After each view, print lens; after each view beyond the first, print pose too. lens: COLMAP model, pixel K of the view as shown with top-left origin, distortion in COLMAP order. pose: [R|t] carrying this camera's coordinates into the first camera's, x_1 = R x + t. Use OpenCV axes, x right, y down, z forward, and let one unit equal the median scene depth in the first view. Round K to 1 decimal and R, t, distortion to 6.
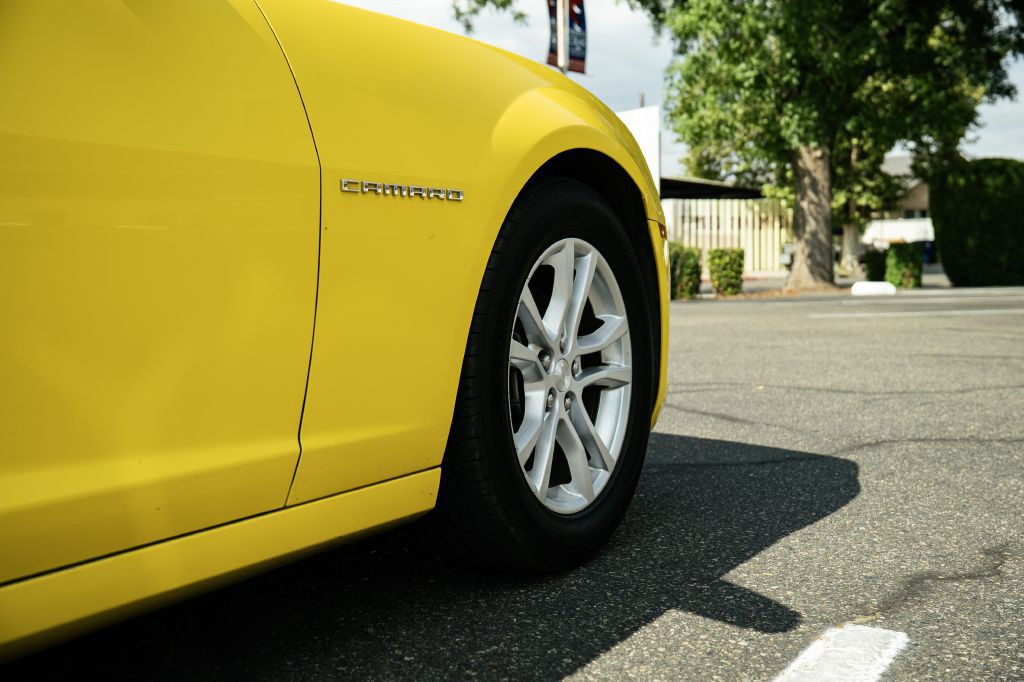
lens RADIAL K [[1131.1, 0, 519.7], [0, 1131.1, 346.0], [0, 0, 1]] dist [0.003884, 0.000000]
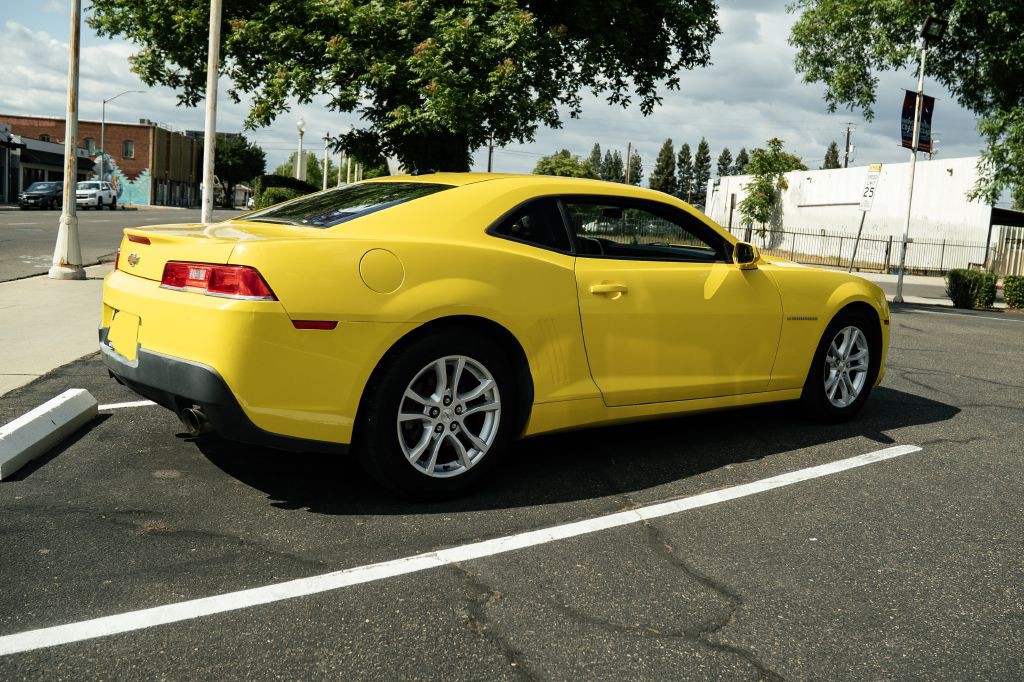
lens RADIAL K [[1050.9, 0, 505.1], [0, 1050.9, 320.7], [0, 0, 1]] dist [-0.114186, 0.000000]
pose [[0.930627, 0.114266, -0.347674, 0.057505], [-0.100993, 0.993303, 0.056128, -0.064700], [0.351759, -0.017122, 0.935934, -0.797546]]
